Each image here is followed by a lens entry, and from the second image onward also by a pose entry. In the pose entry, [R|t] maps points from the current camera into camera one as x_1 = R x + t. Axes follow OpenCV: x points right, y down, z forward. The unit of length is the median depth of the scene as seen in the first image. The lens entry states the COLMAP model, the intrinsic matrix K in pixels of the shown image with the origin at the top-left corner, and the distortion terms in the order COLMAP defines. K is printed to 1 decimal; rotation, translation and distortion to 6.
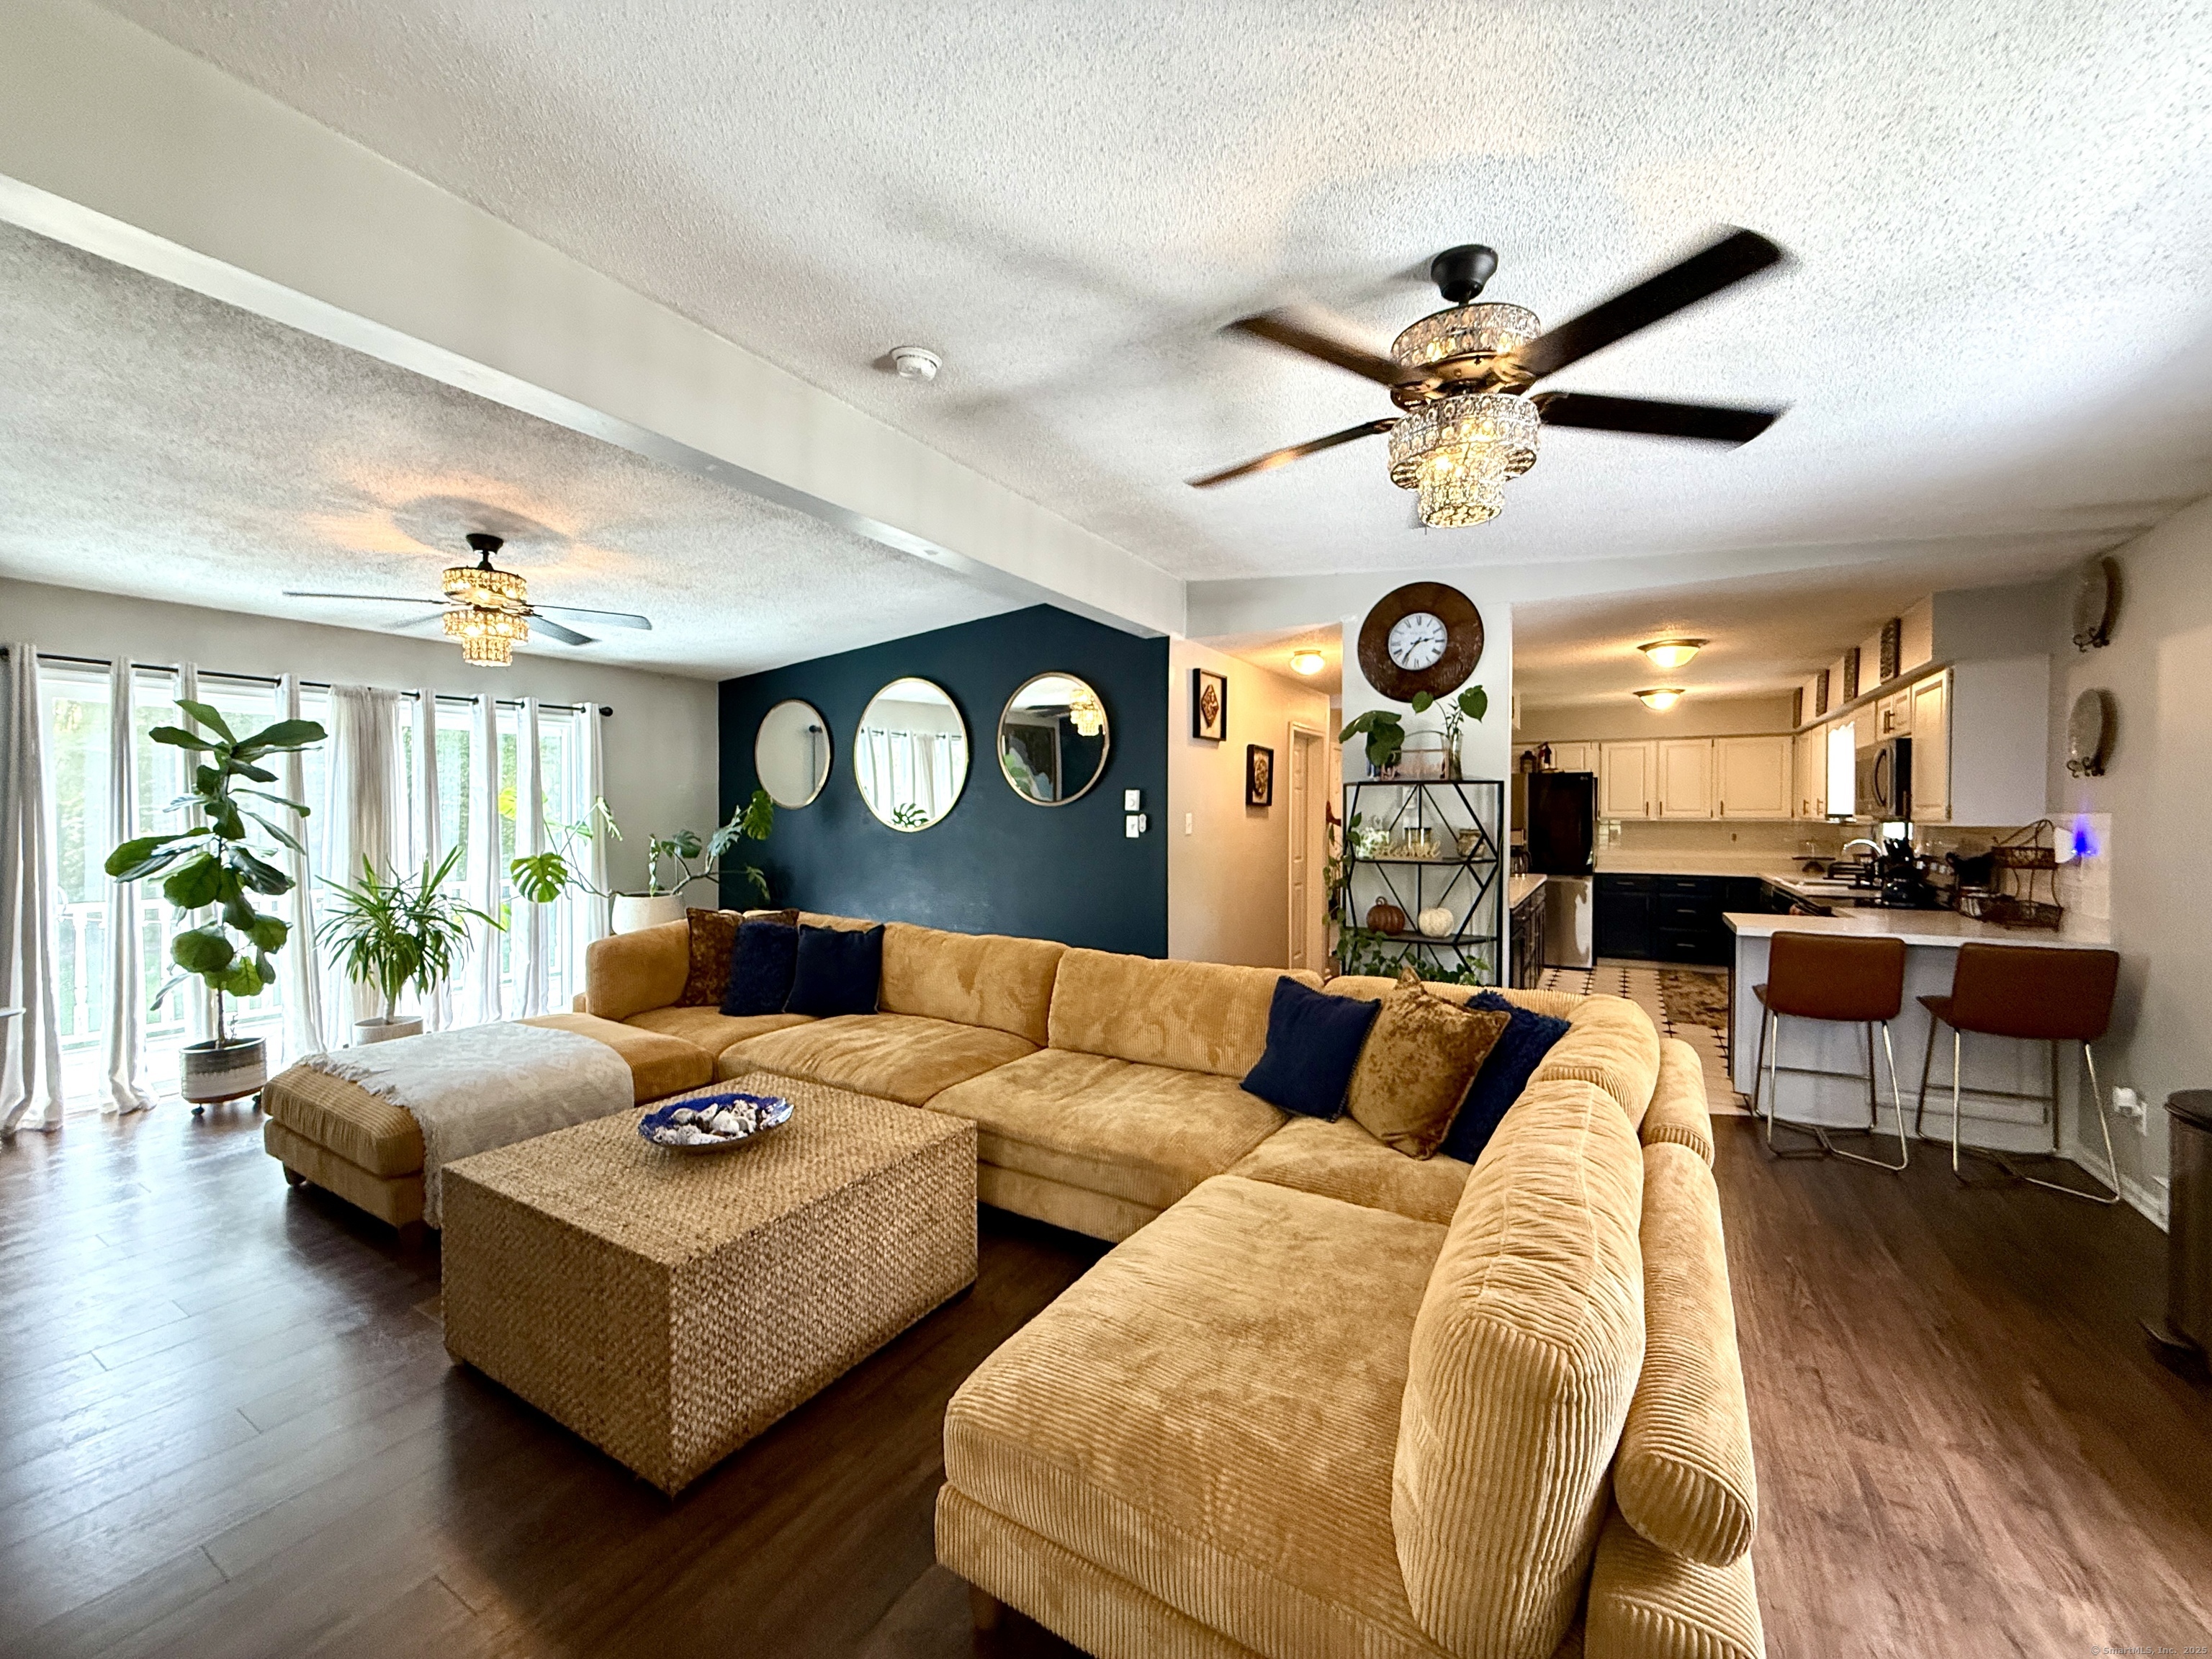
lens RADIAL K [[880.3, 0, 1099.9], [0, 880.3, 825.5], [0, 0, 1]] dist [-0.000769, -0.000166]
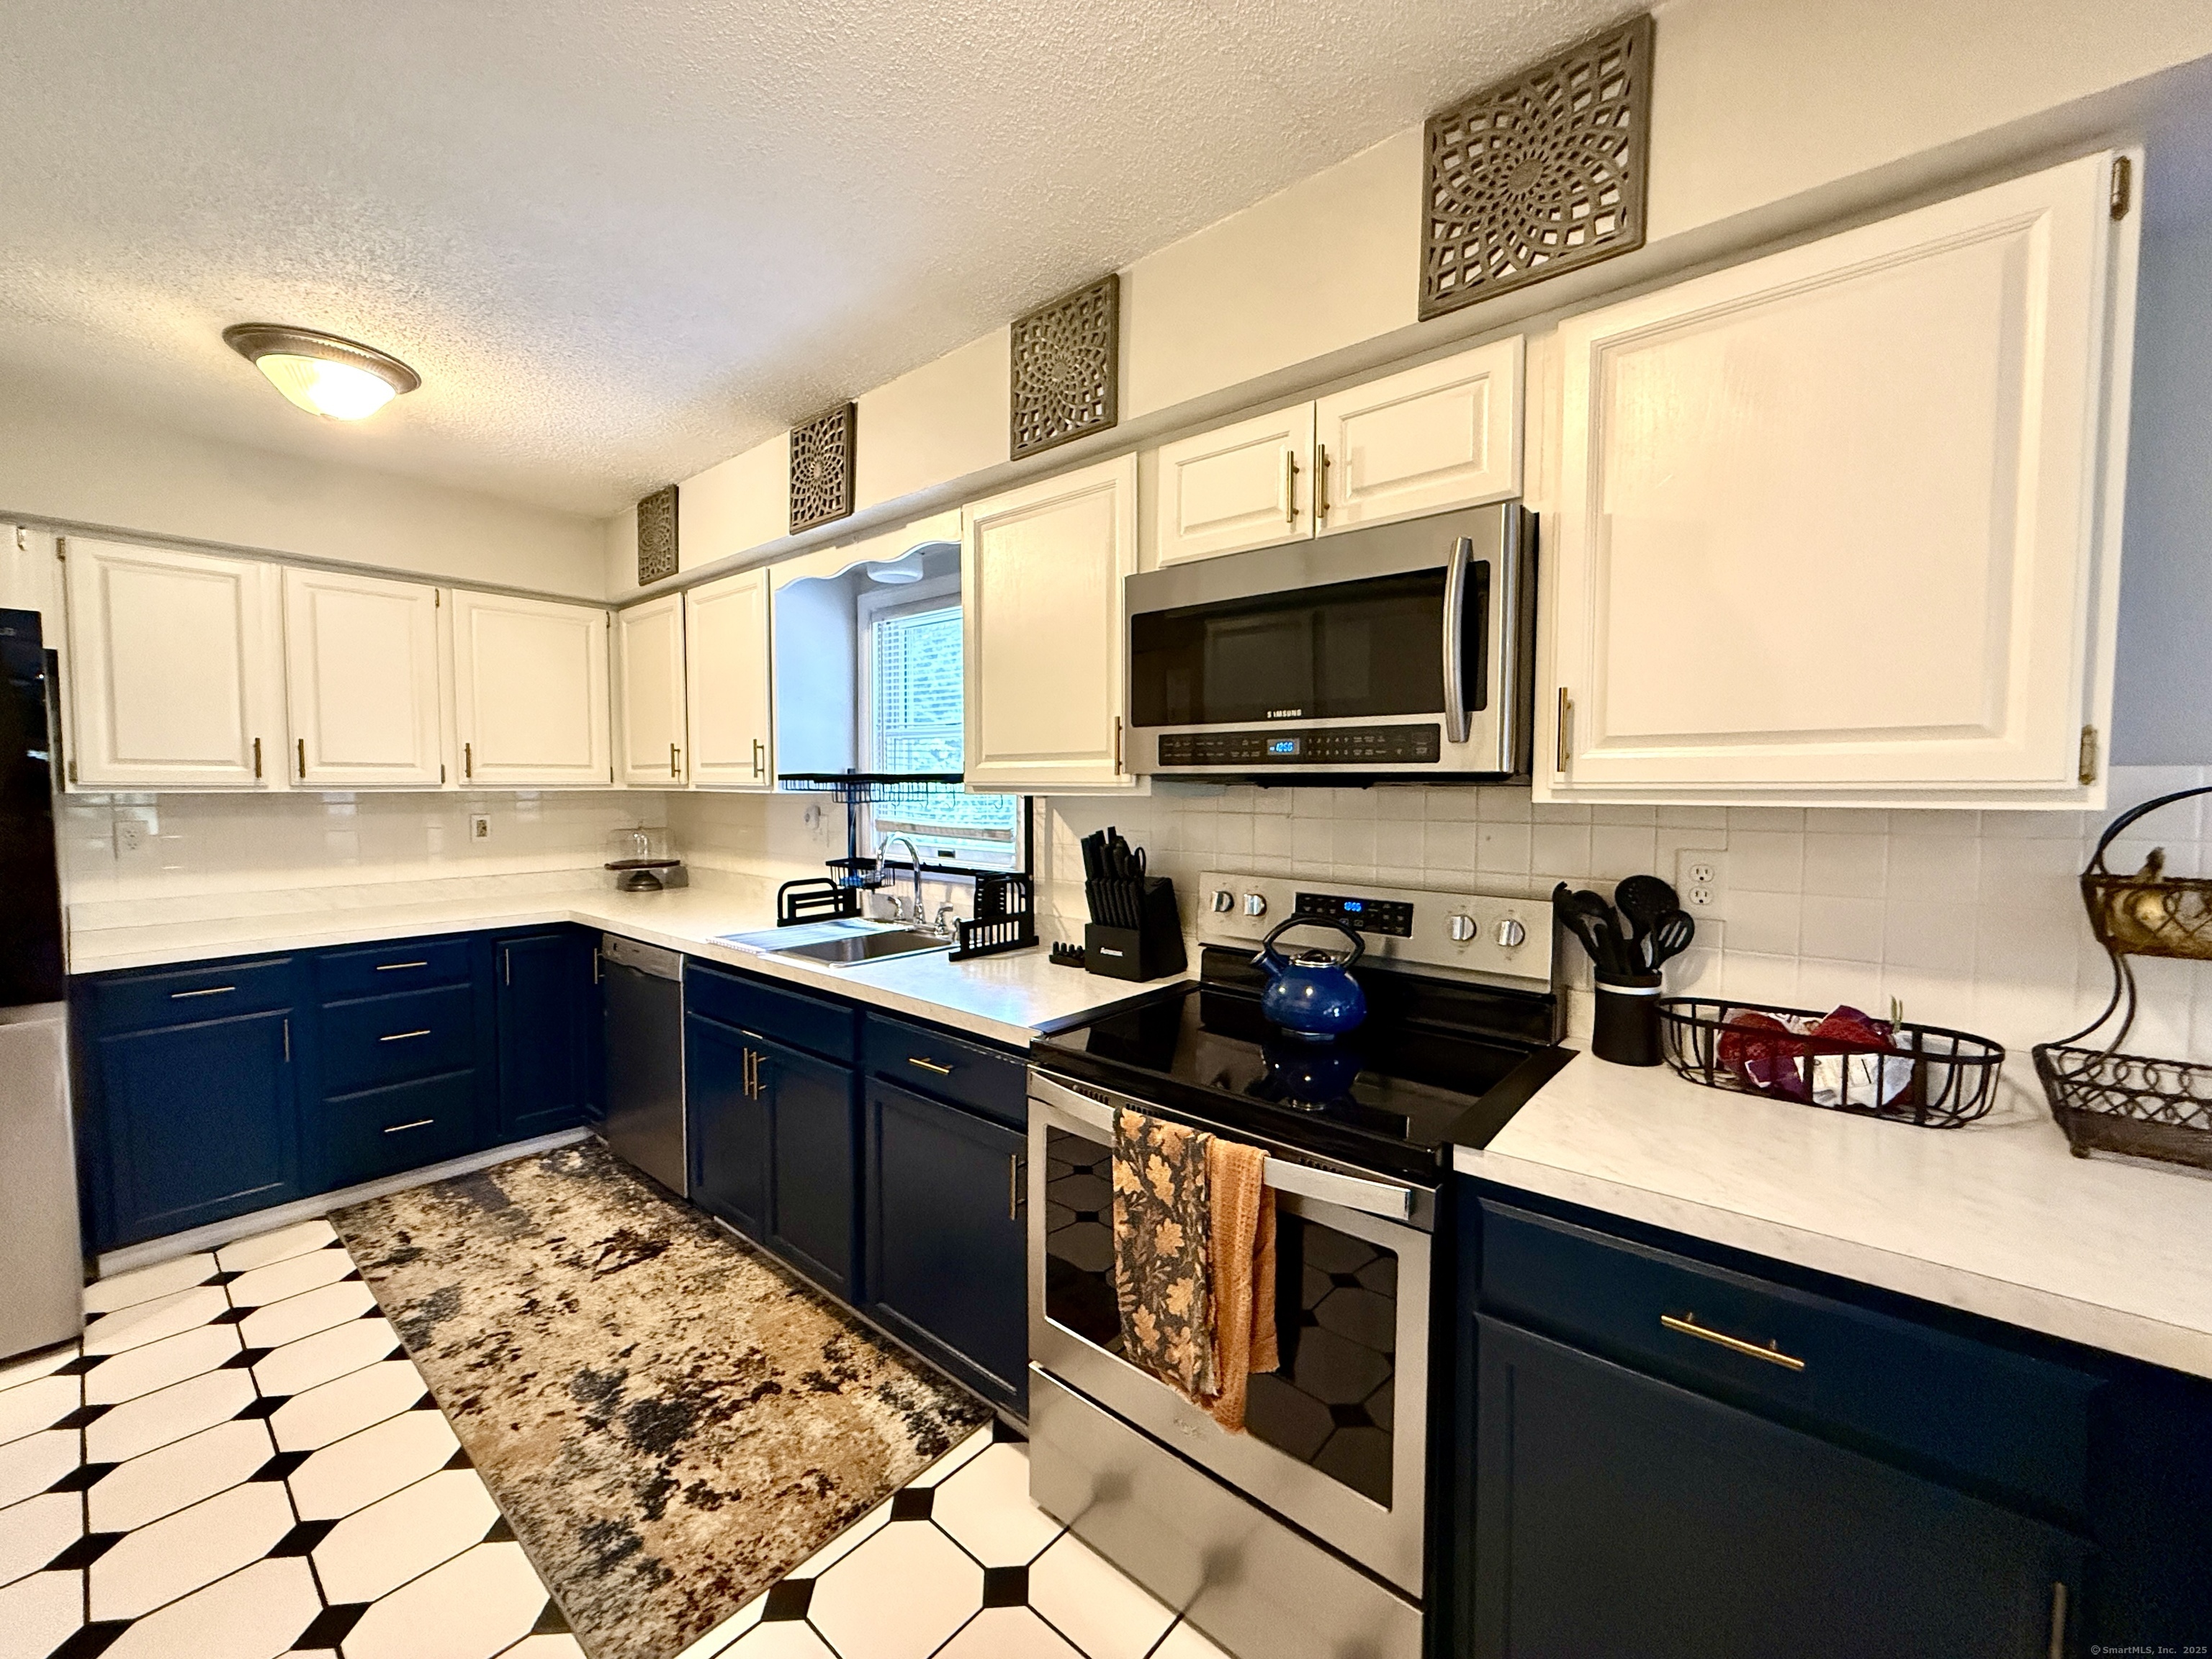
lens RADIAL K [[880.3, 0, 1099.9], [0, 880.3, 825.5], [0, 0, 1]] dist [-0.000769, -0.000166]
pose [[0.168940, -0.051392, 0.984286, 0.345555], [0.013466, 0.998667, 0.049831, -0.005689], [-0.985534, 0.004836, 0.169407, 0.631351]]
